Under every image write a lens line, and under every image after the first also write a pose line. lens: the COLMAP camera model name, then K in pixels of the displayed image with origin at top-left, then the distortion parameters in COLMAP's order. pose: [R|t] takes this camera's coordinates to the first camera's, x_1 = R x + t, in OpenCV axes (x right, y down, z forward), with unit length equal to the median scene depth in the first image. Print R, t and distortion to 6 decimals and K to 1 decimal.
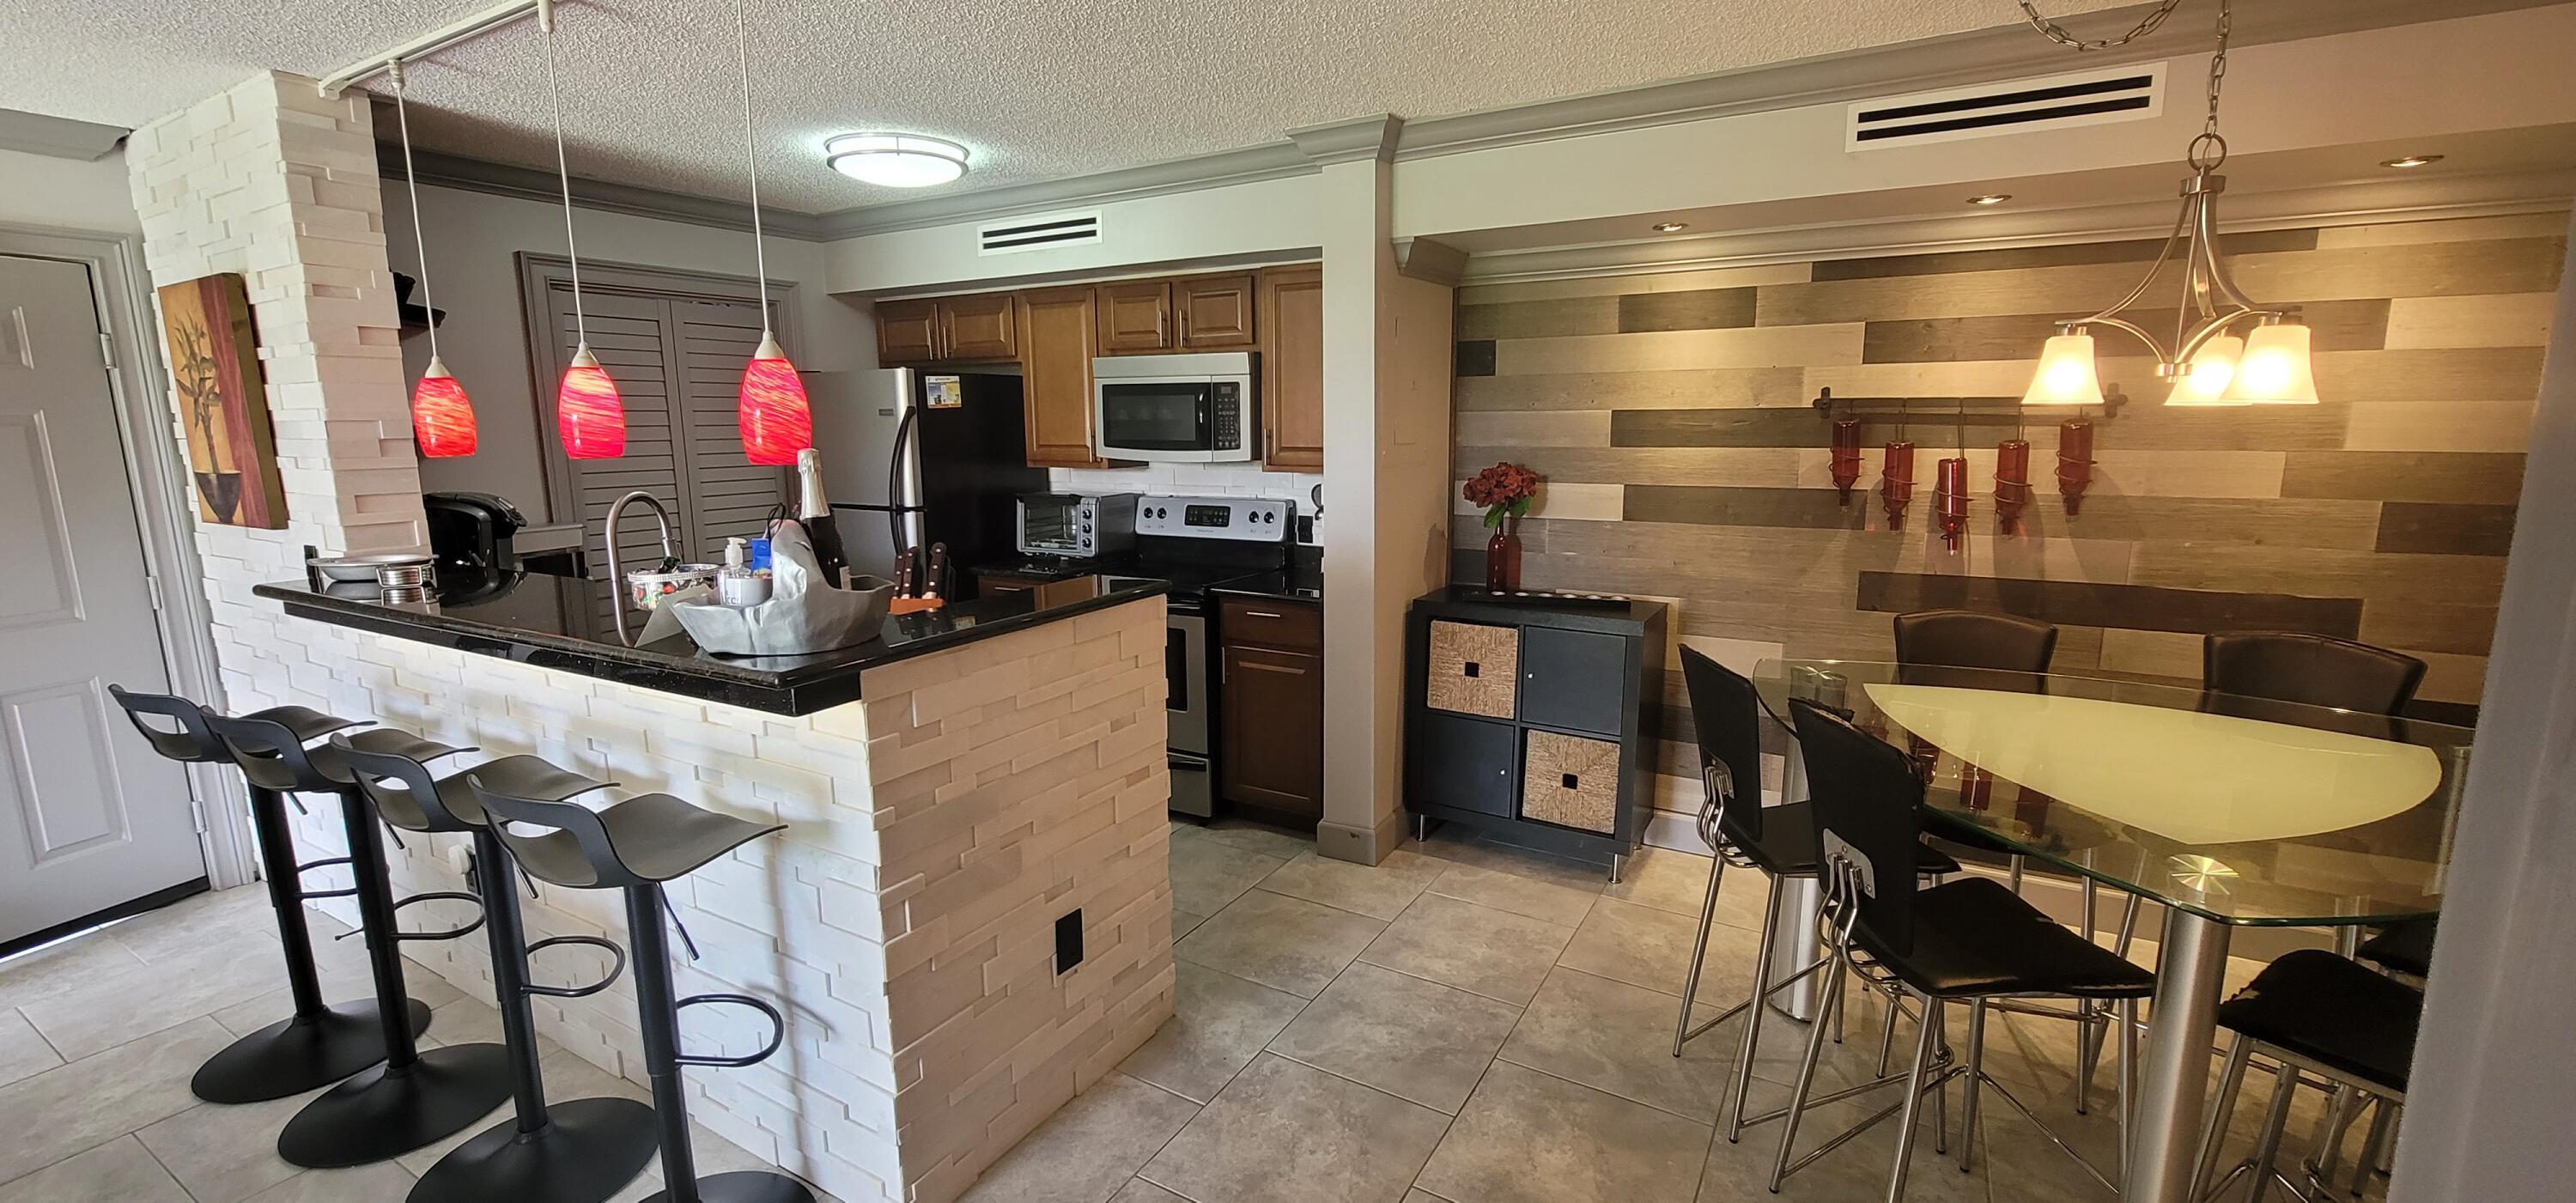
lens RADIAL K [[1049.2, 0, 1284.0], [0, 1049.2, 597.8], [0, 0, 1]] dist [-0.008265, 0.002317]
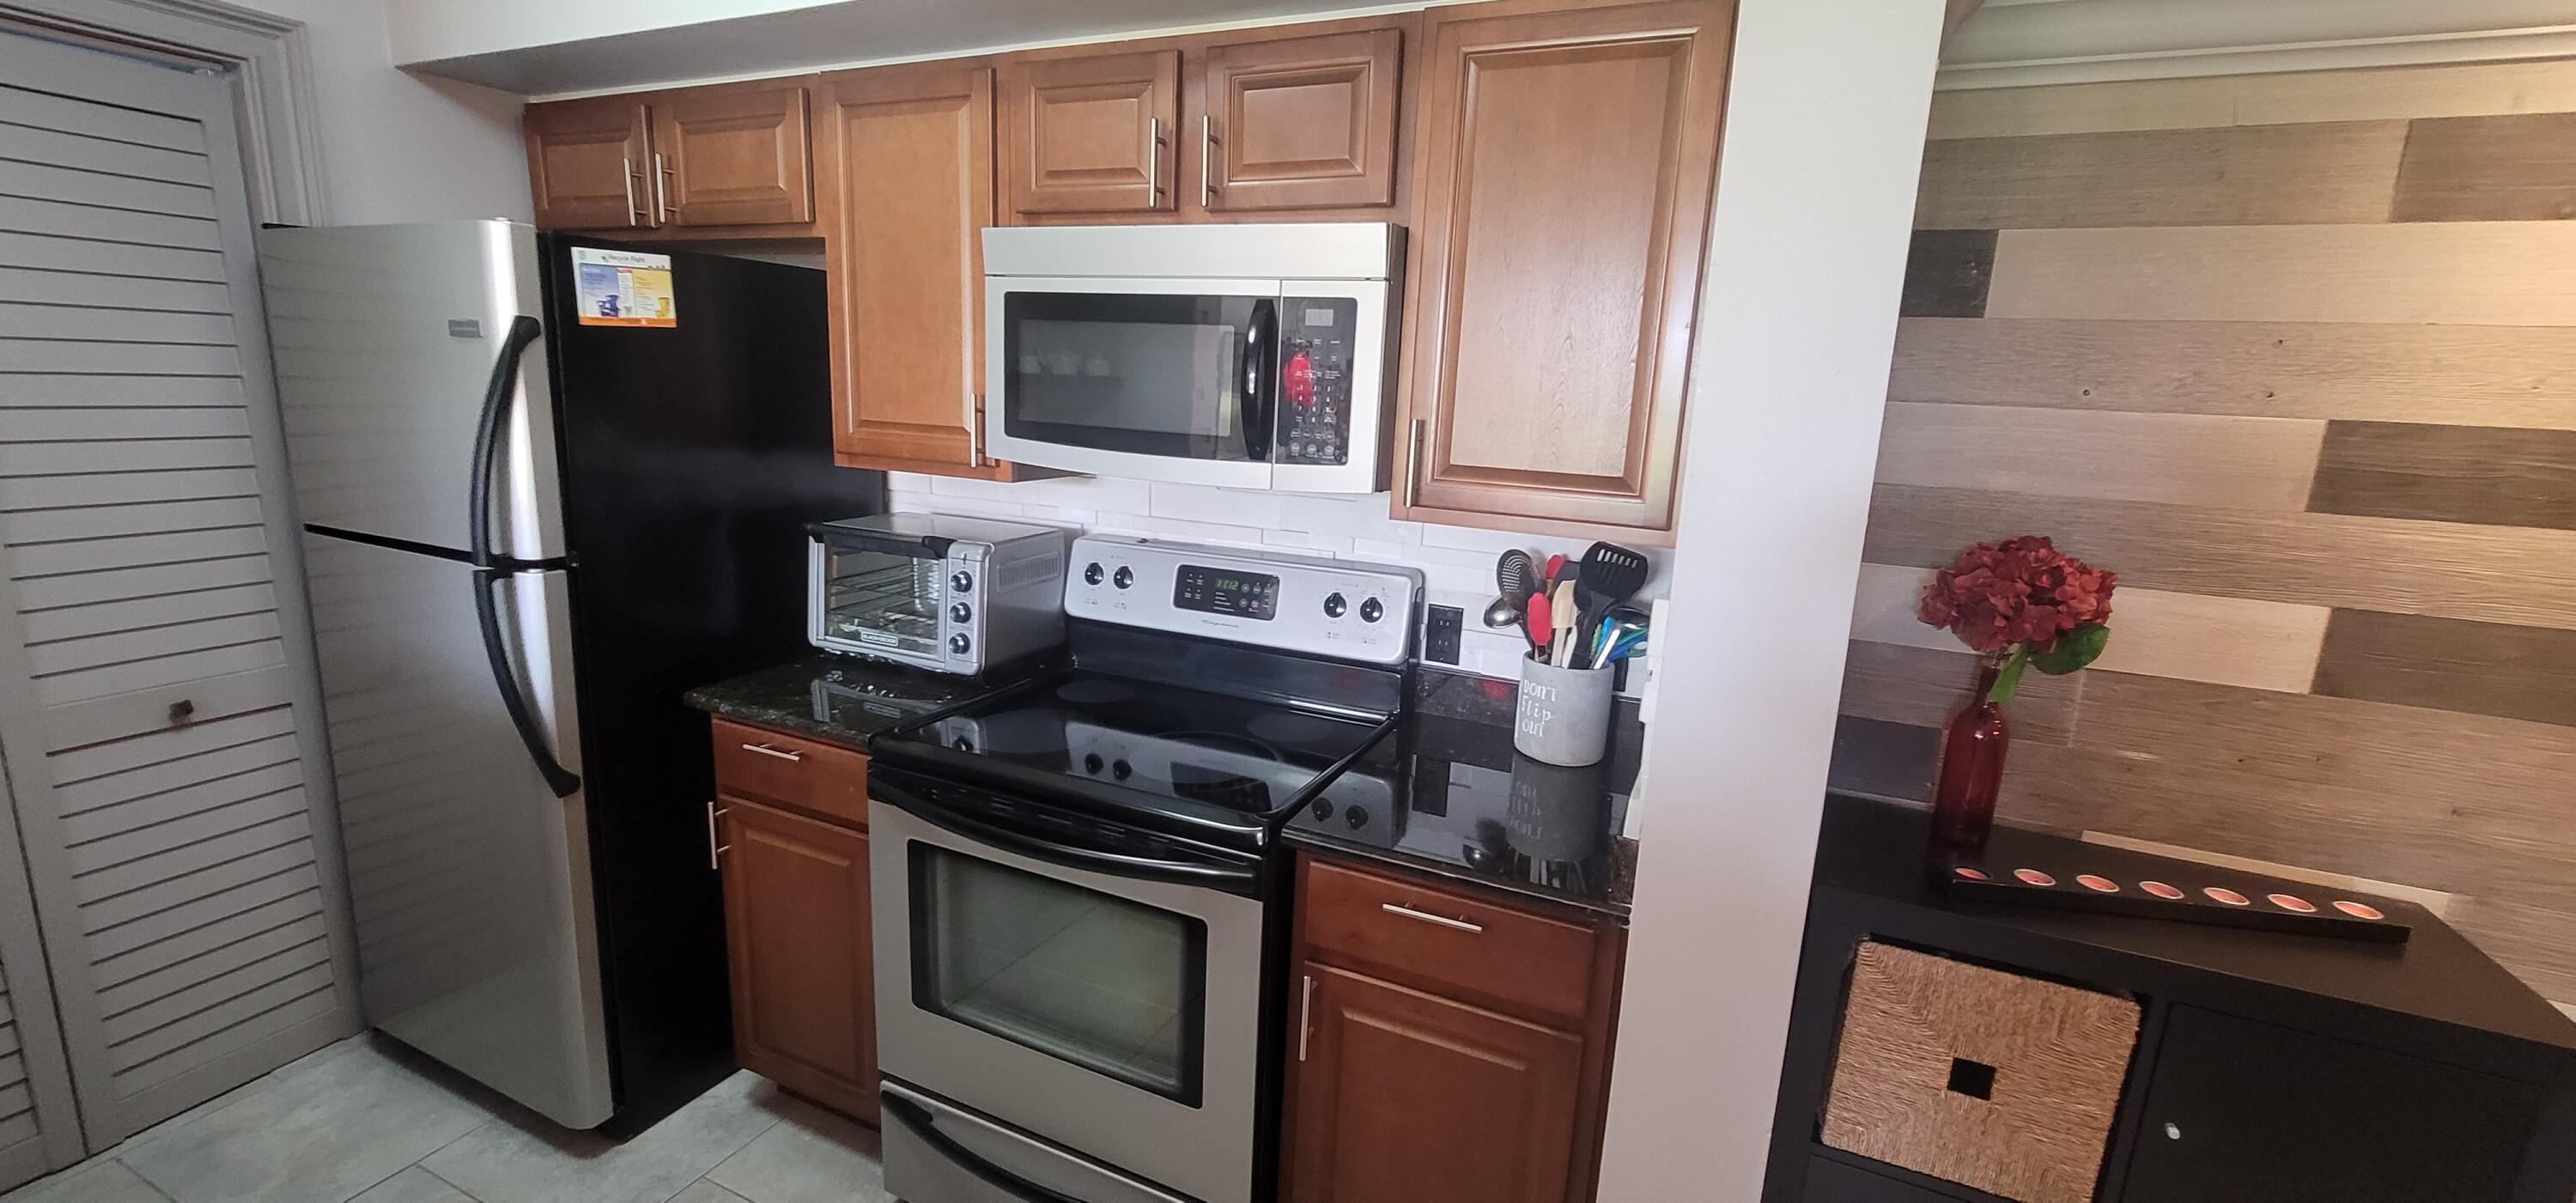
lens RADIAL K [[1049.2, 0, 1282.4], [0, 1049.2, 597.1], [0, 0, 1]] dist [-0.008265, 0.002317]
pose [[0.994060, 0.030571, 0.104448, -0.102014], [-0.034099, 0.998901, 0.032162, -0.096632], [-0.103350, -0.035533, 0.994010, 0.561231]]
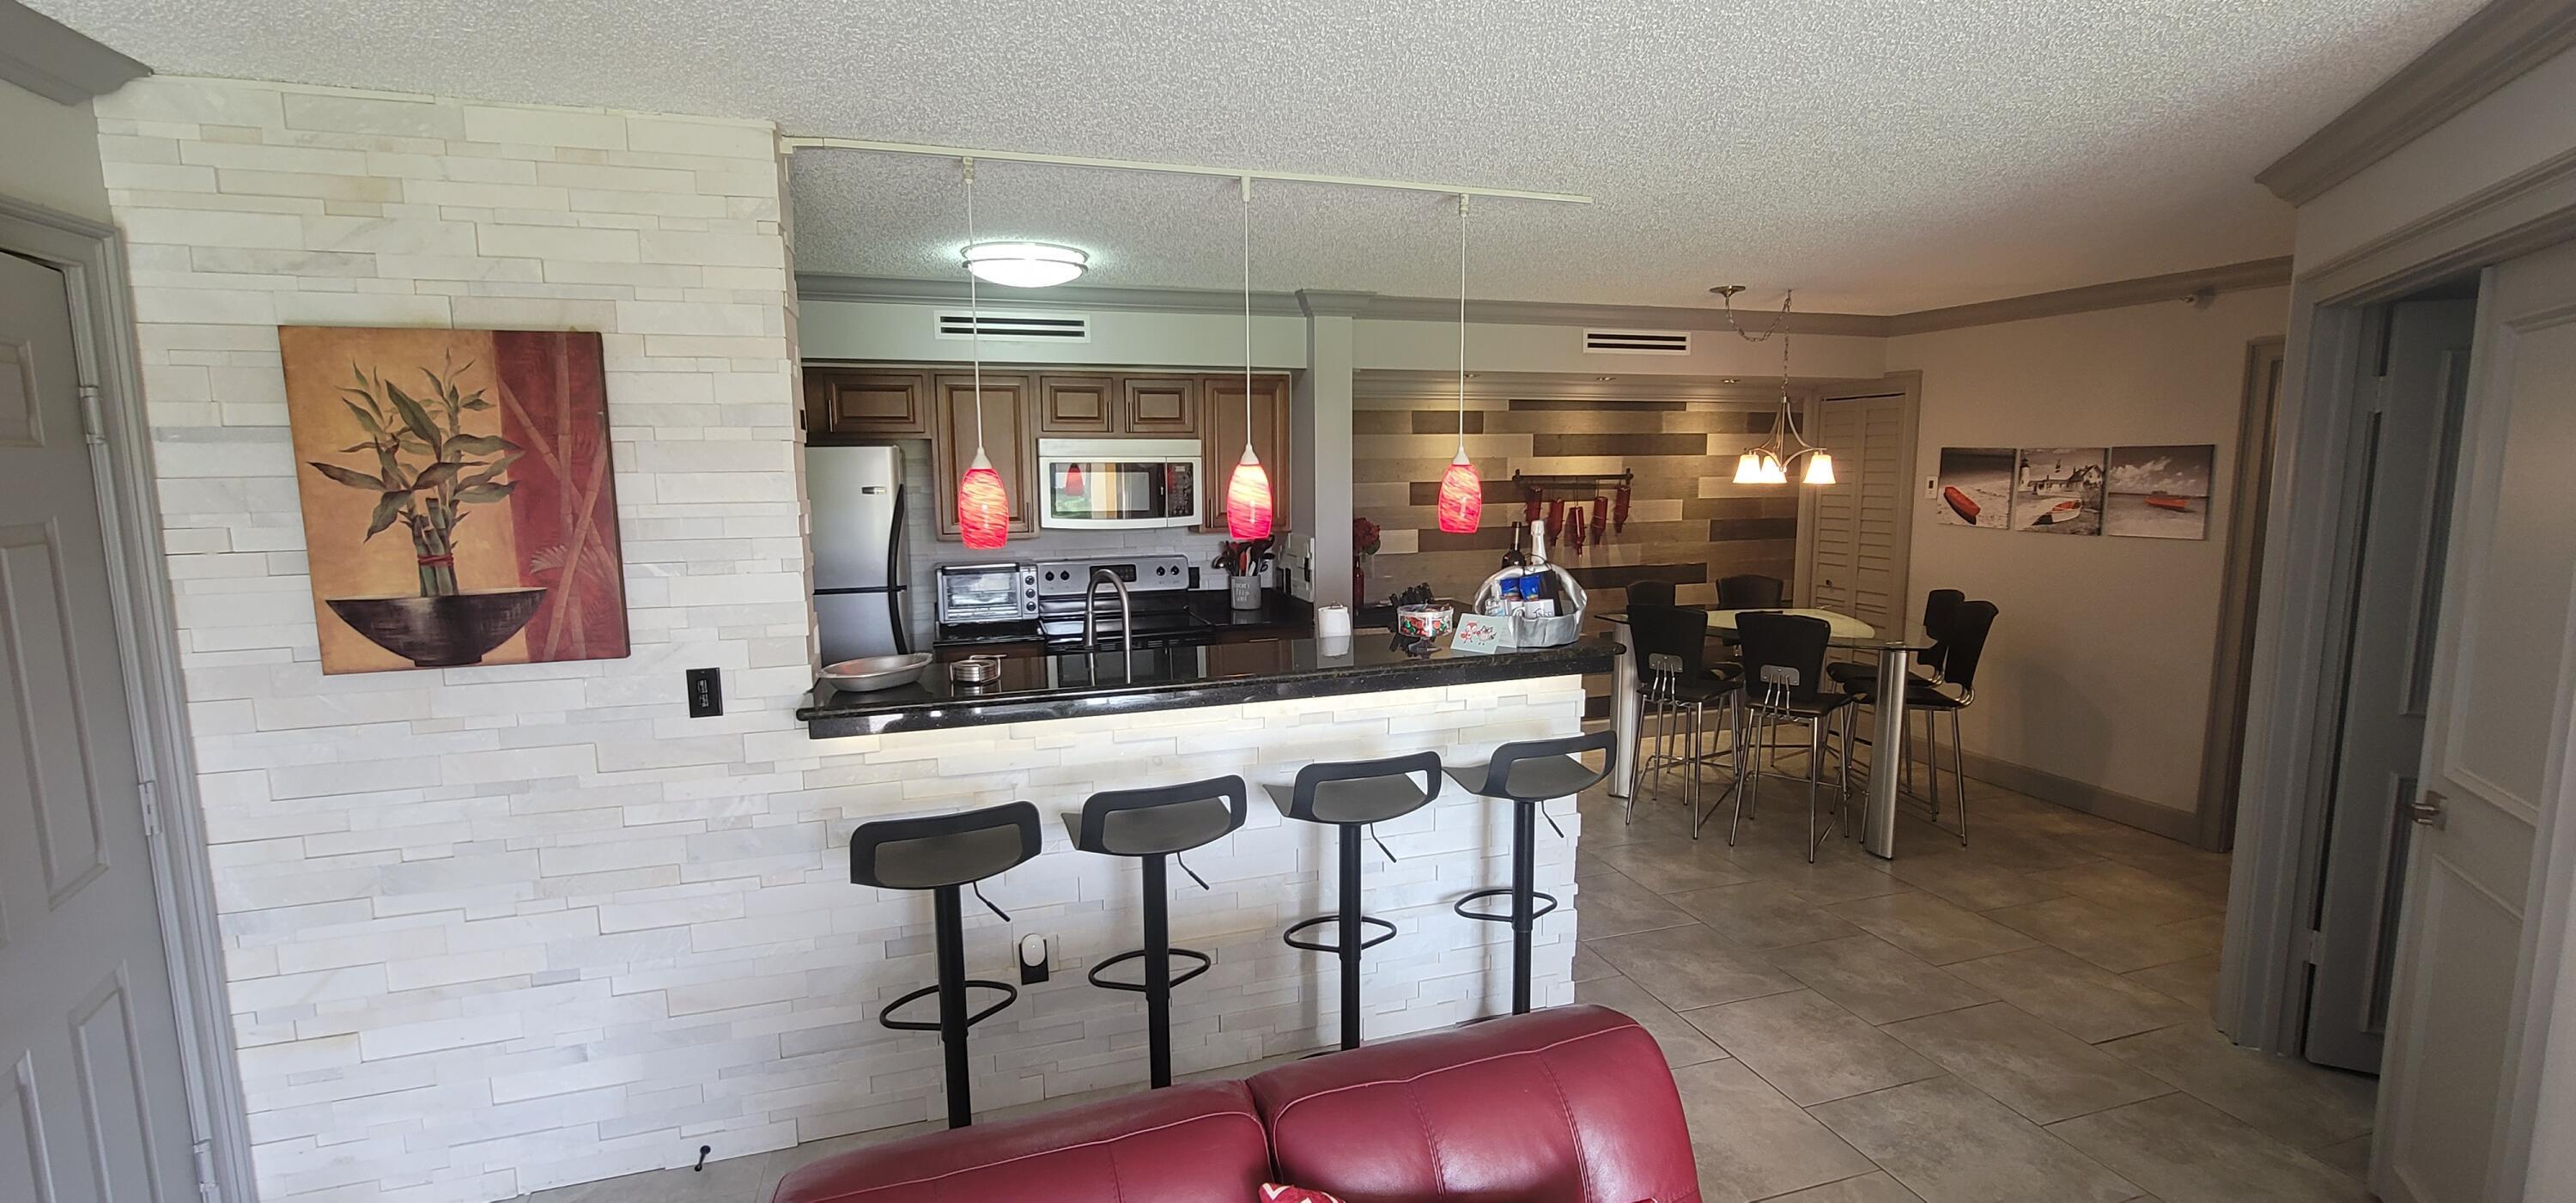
lens RADIAL K [[1049.2, 0, 1281.5], [0, 1049.2, 601.2], [0, 0, 1]] dist [-0.008265, 0.002317]
pose [[0.675035, -0.094009, 0.731772, -0.846534], [0.129231, 0.991581, 0.008176, -0.035580], [-0.726380, 0.089049, 0.681501, 0.077283]]
